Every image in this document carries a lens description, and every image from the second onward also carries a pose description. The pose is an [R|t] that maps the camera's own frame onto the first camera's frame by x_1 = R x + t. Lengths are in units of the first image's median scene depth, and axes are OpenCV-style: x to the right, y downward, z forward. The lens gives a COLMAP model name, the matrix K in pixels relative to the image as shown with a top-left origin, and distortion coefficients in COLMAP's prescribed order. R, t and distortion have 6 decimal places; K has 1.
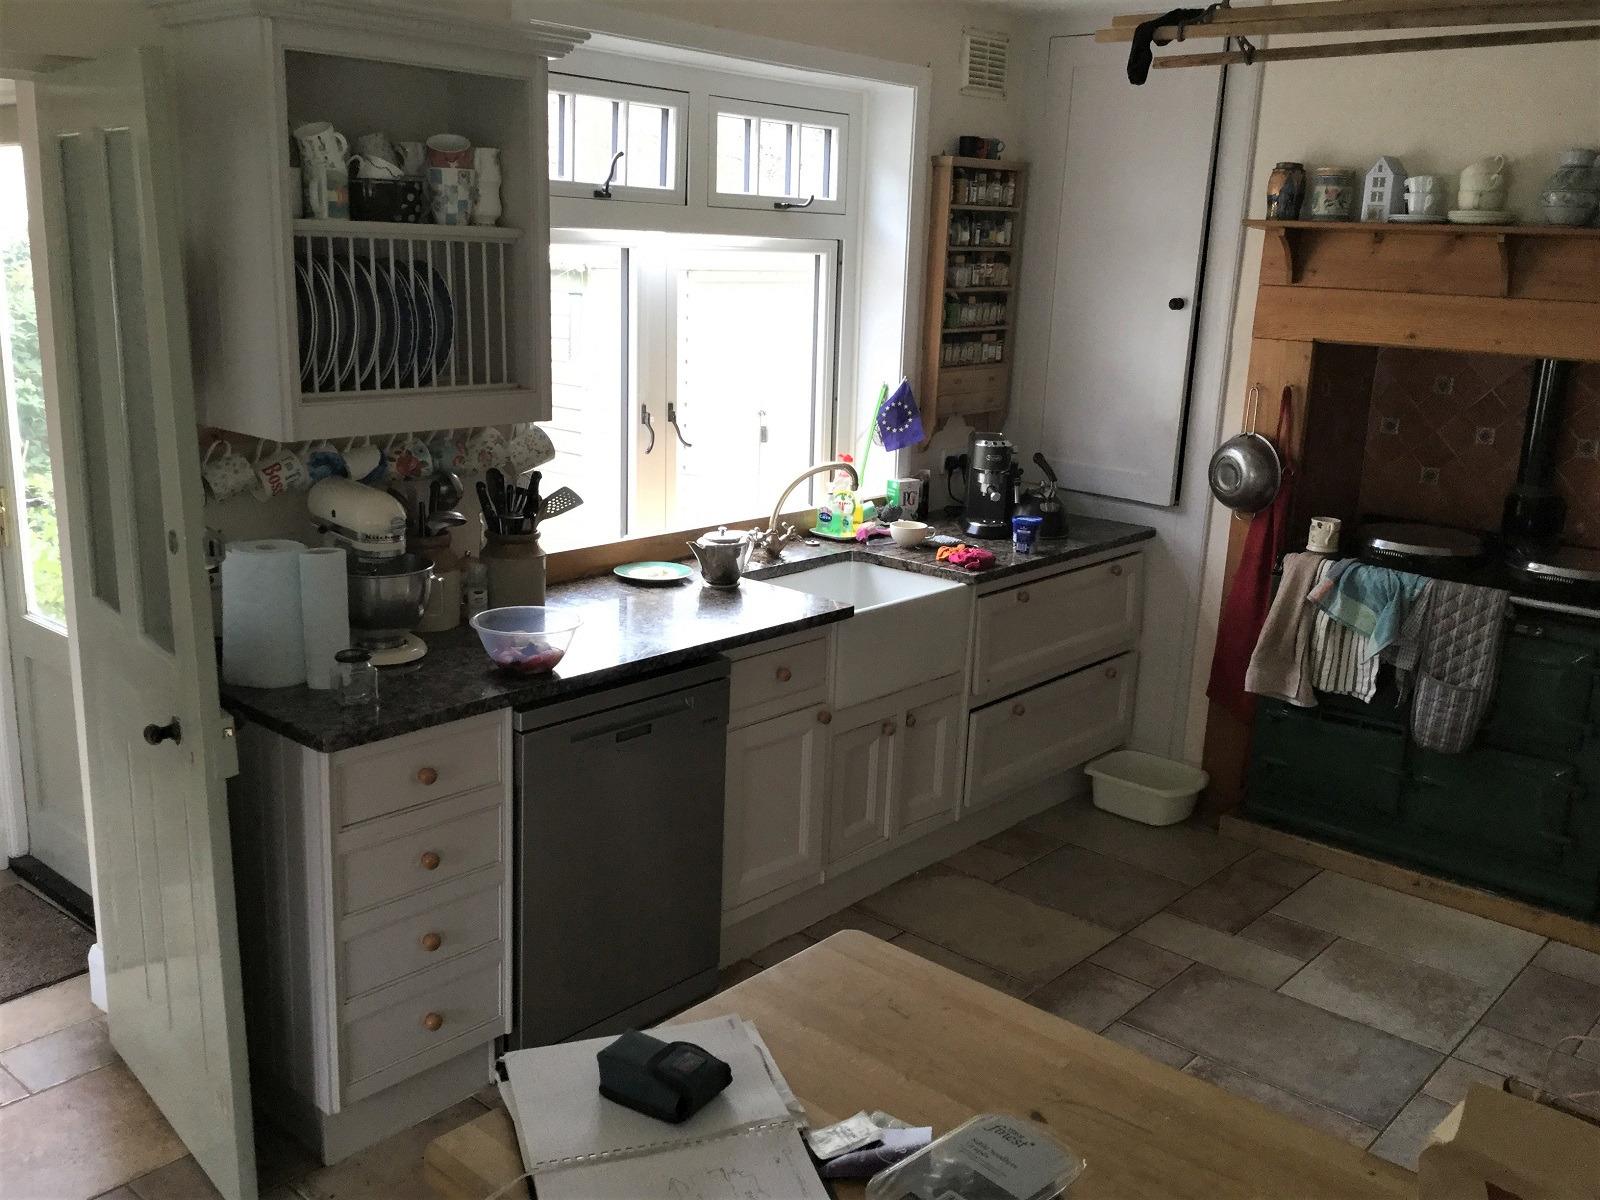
lens RADIAL K [[1430.1, 0, 800.0], [0, 1430.1, 600.0], [0, 0, 1]] dist [0.112795, -0.185159]
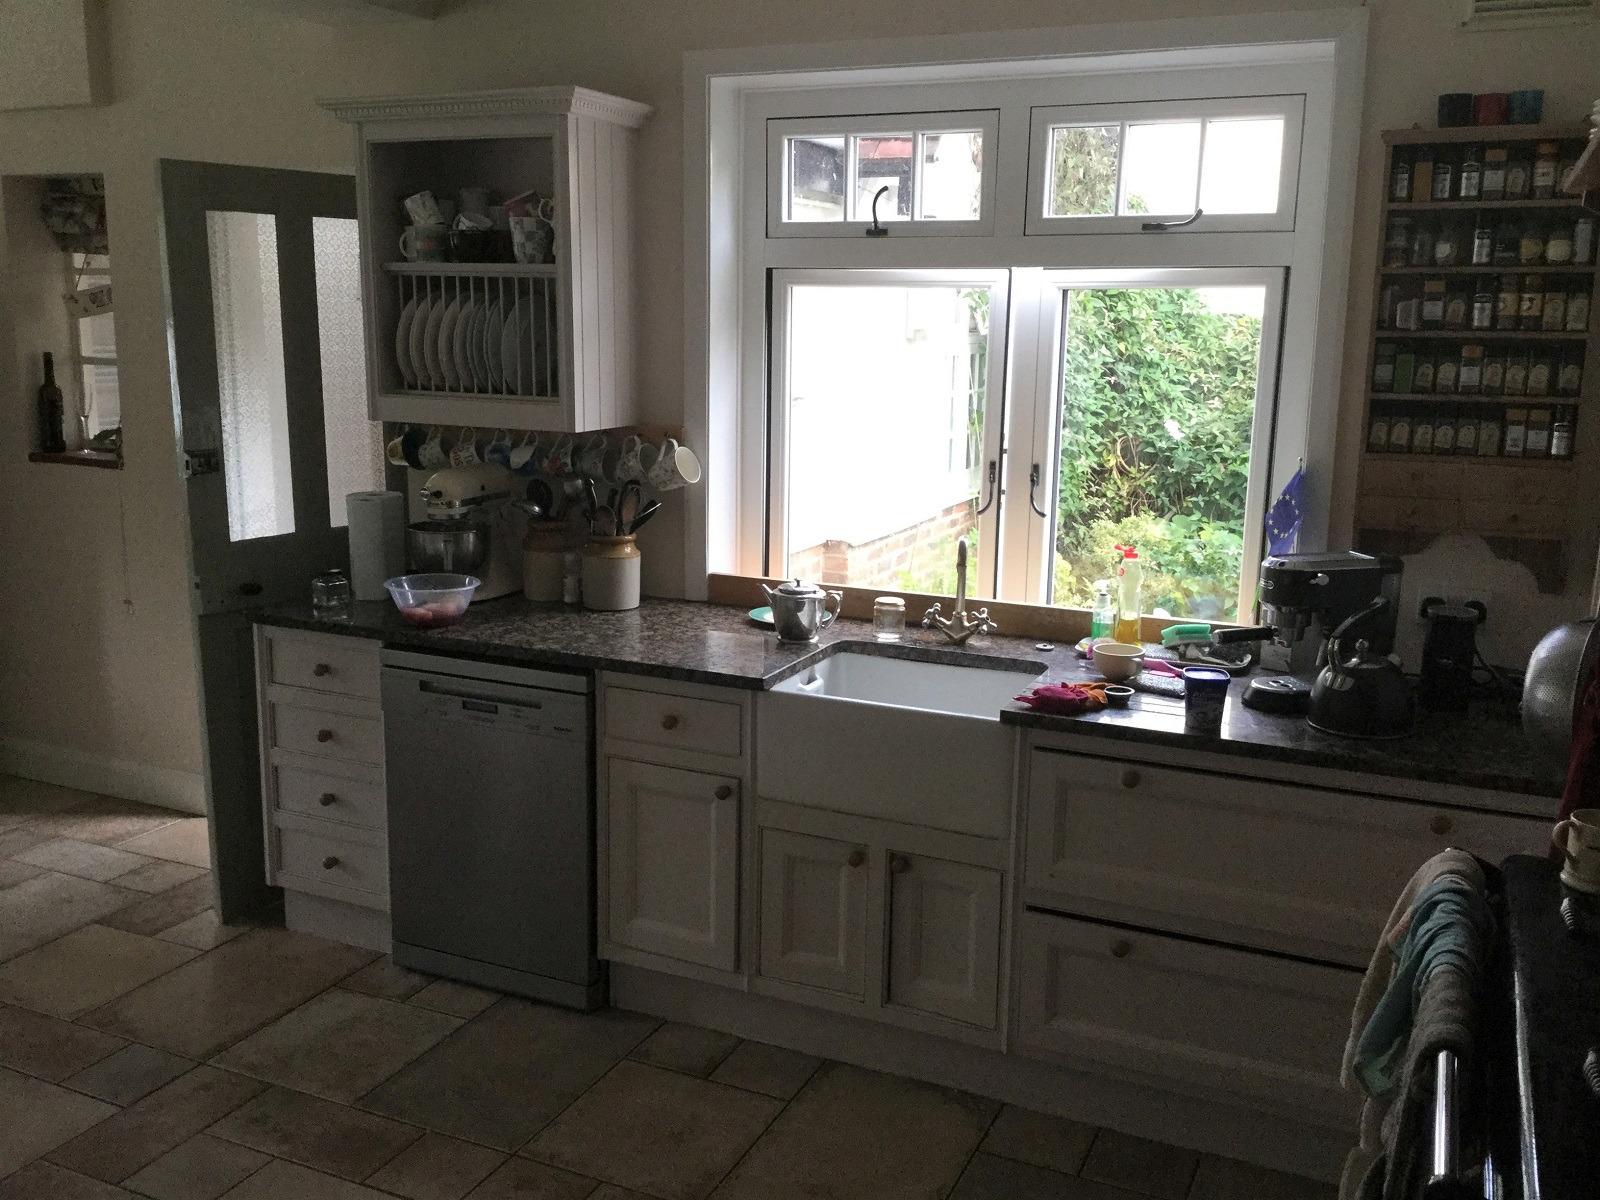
lens RADIAL K [[1430.1, 0, 800.0], [0, 1430.1, 600.0], [0, 0, 1]] dist [0.112795, -0.185159]
pose [[0.297605, 0.160453, -0.941109, 0.729993], [-0.235021, 0.967752, 0.090675, -0.107819], [0.925309, 0.194195, 0.325717, 0.629694]]
